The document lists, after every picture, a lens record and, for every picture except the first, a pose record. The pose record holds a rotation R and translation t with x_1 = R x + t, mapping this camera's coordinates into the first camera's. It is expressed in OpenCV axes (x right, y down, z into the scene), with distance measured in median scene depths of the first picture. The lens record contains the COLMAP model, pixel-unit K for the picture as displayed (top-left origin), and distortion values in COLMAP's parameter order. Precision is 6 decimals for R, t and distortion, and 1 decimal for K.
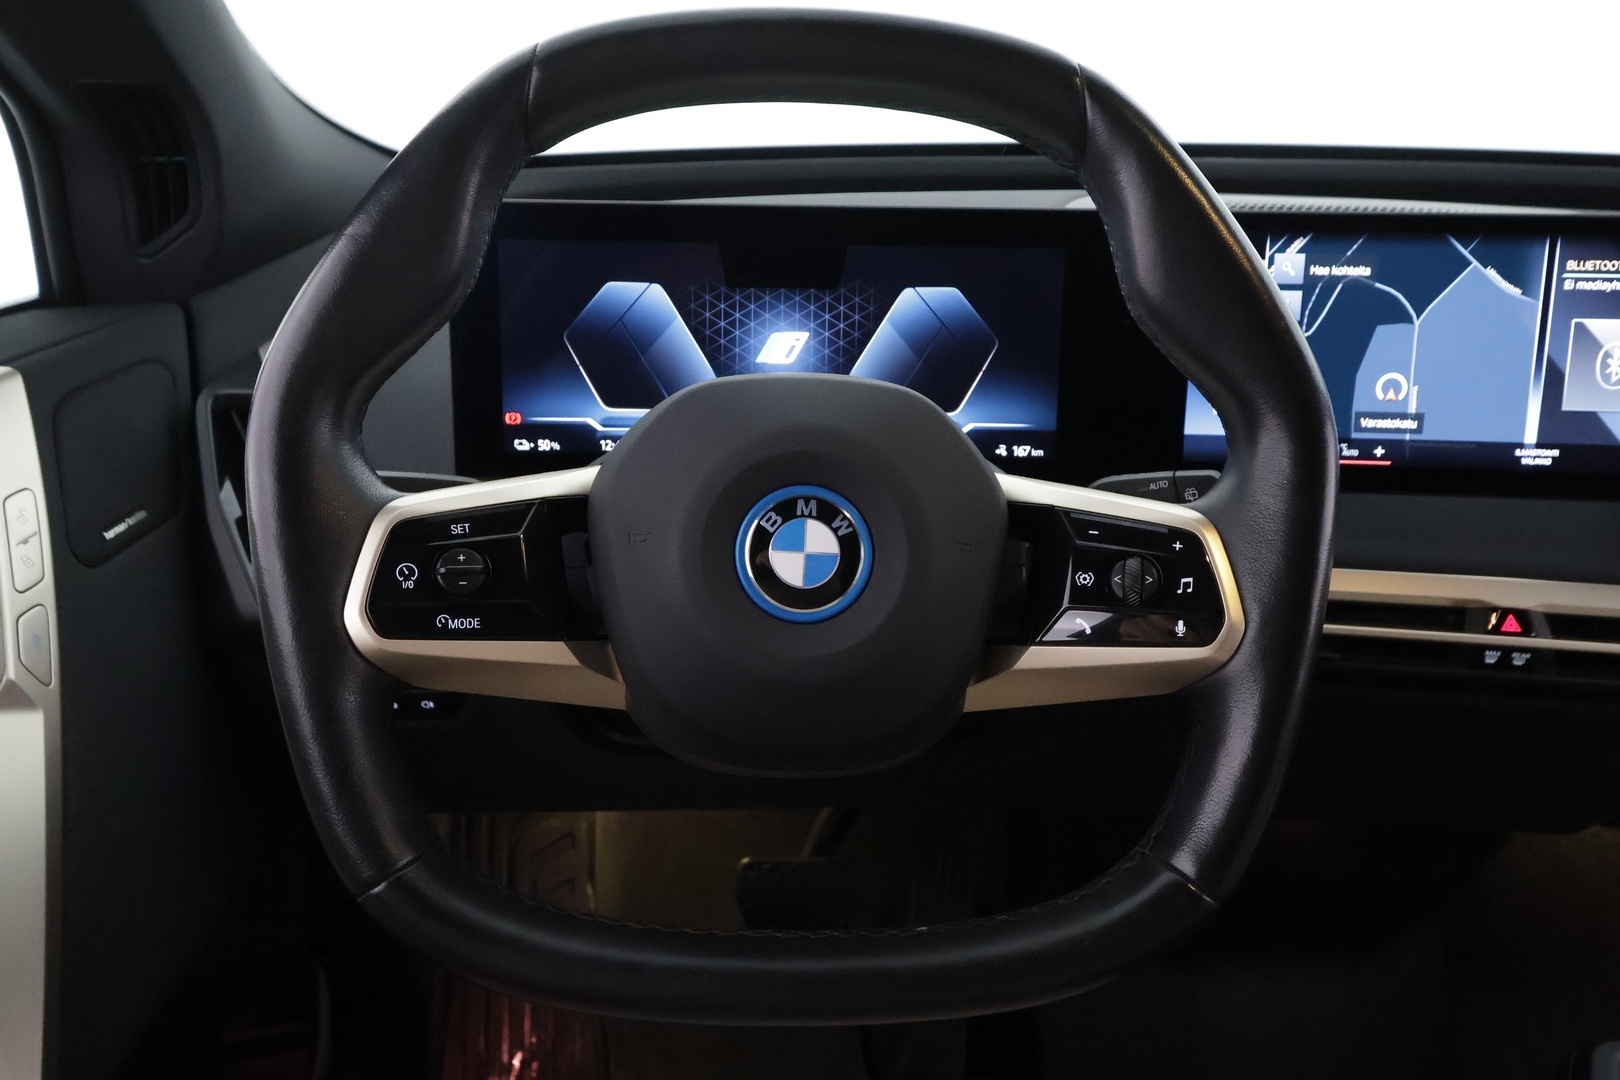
lens RADIAL K [[1200.7, 0, 790.0], [0, 1200.7, 540.2], [0, 0, 1]] dist [0.000593, -0.002087]
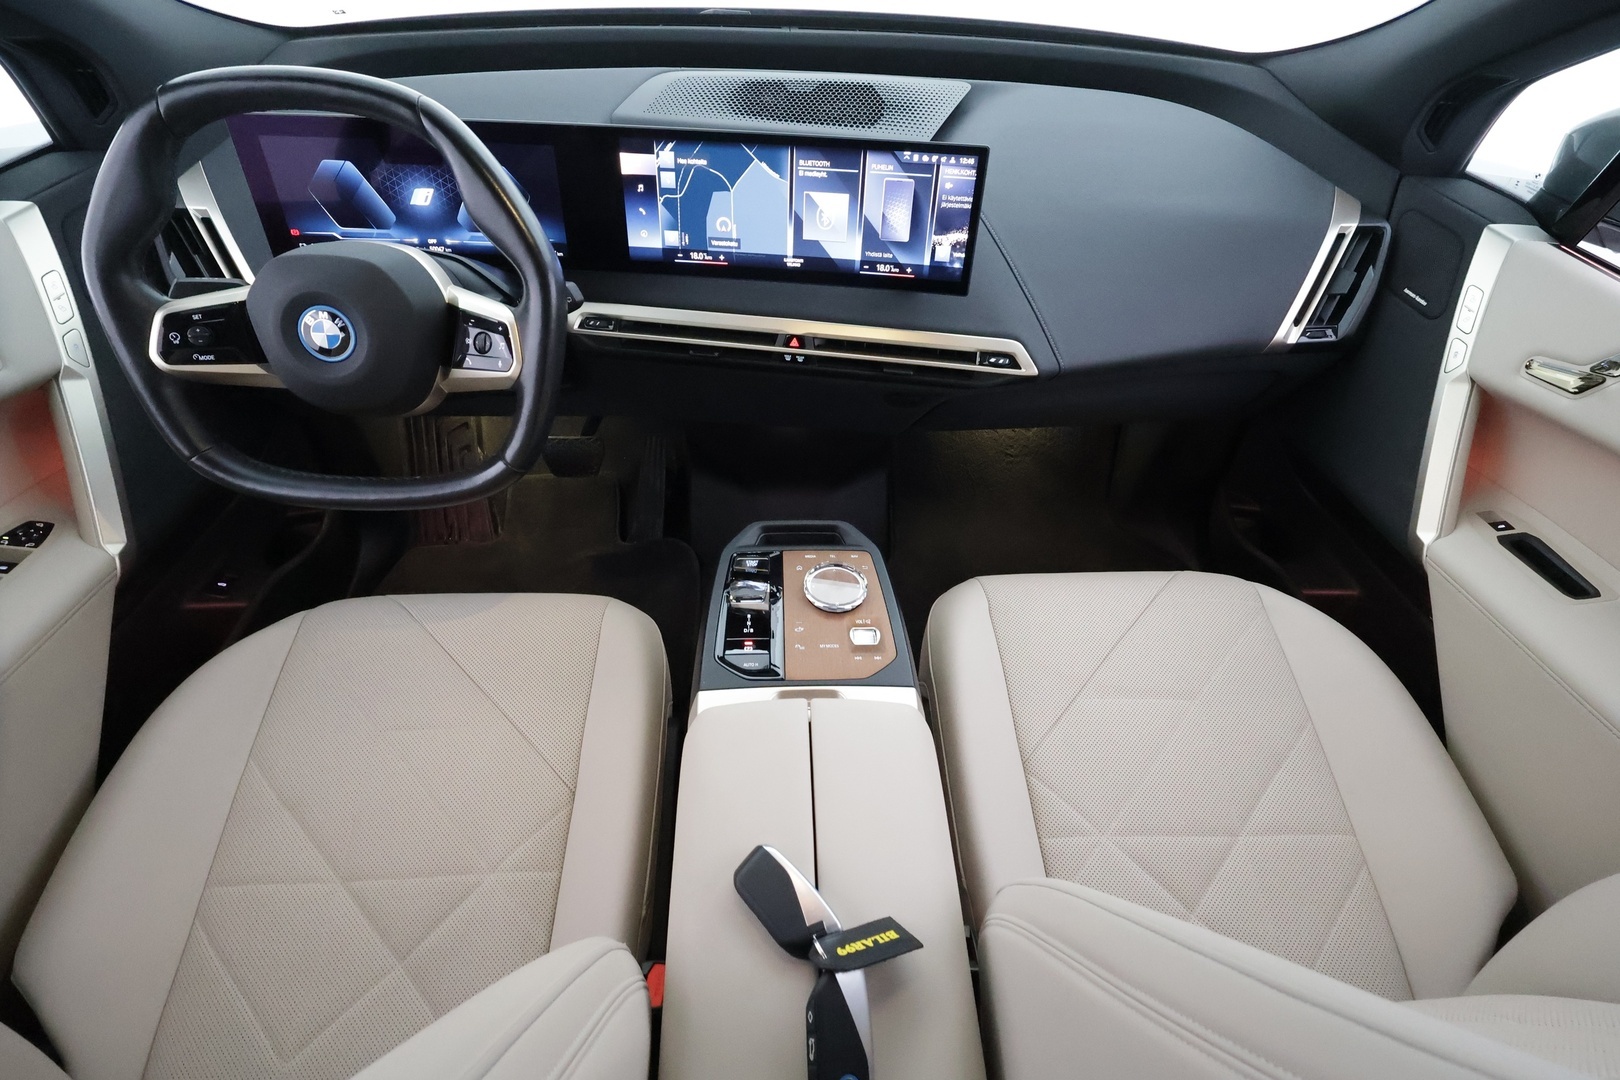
lens RADIAL K [[757.1, 0, 810.0], [0, 757.1, 540.0], [0, 0, 1]] dist [0.002150, 0.000402]
pose [[0.999865, 0.012946, 0.010156, 0.648777], [-0.015937, 0.915452, 0.402112, -0.158599], [-0.004092, -0.402220, 0.915534, -0.395742]]
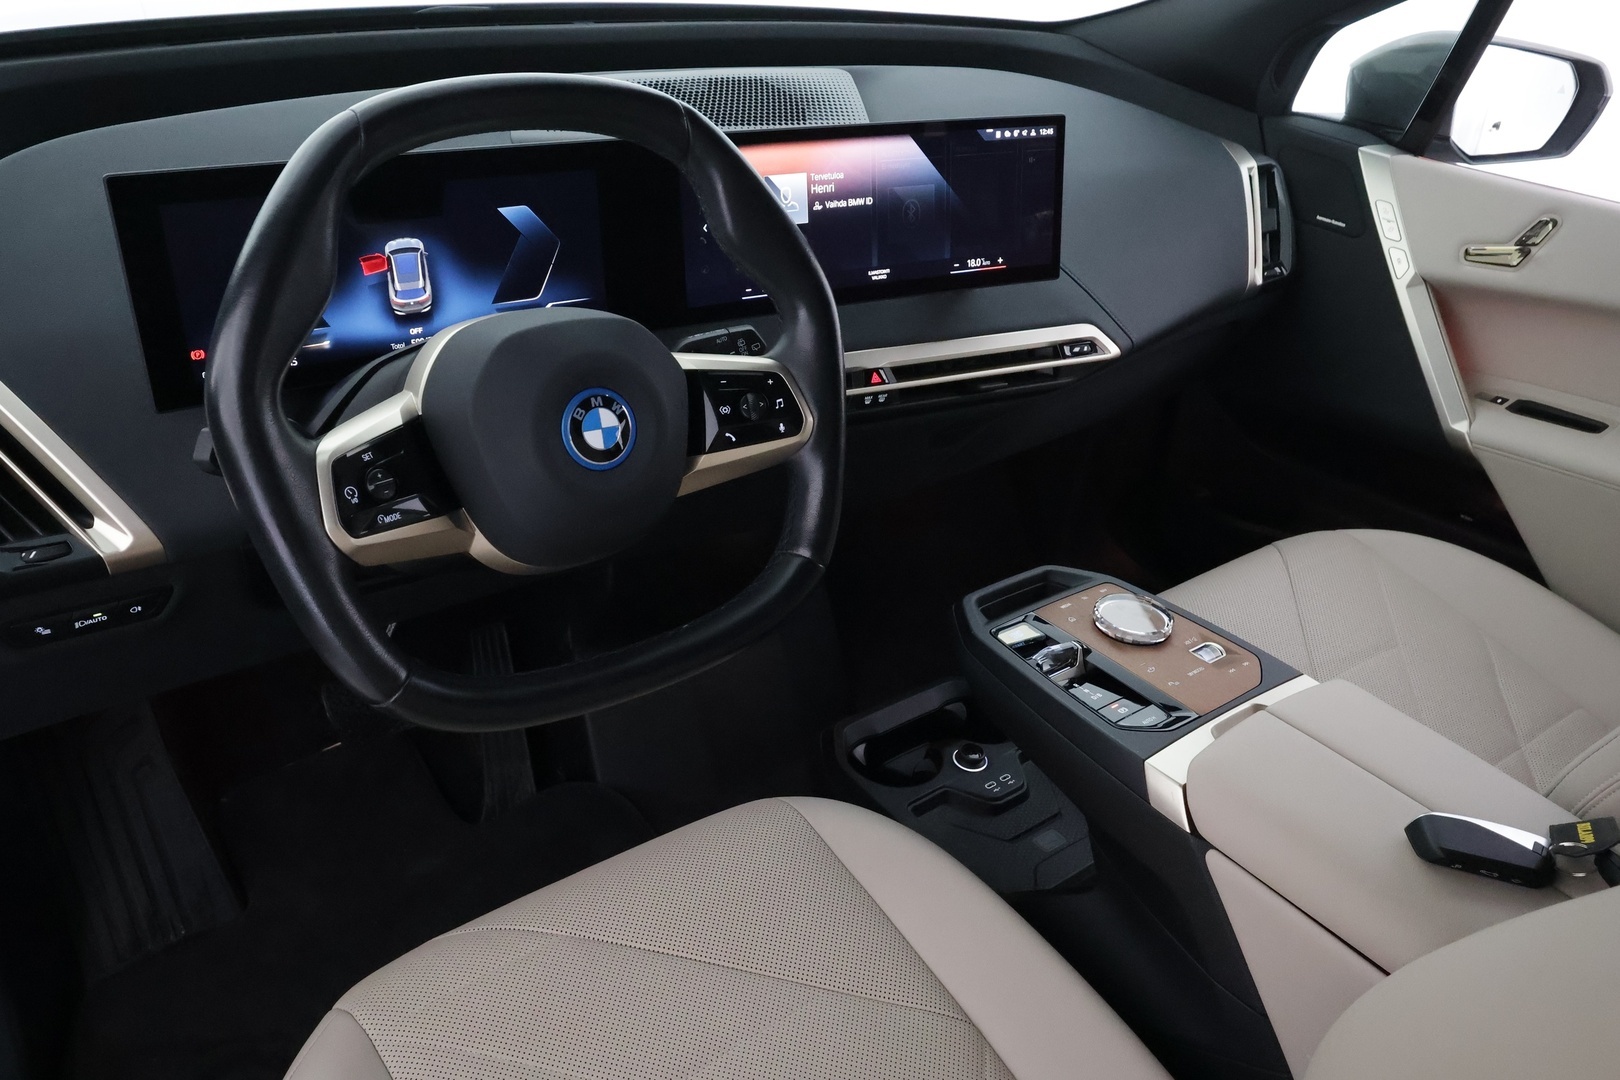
lens RADIAL K [[1297.8, 0, 810.0], [0, 1297.8, 540.0], [0, 0, 1]] dist [0.027713, 0.001198]
pose [[0.807358, -0.241350, 0.538445, -0.495525], [0.137045, 0.964268, 0.226729, -0.136264], [-0.573926, -0.109261, 0.811585, -0.421691]]
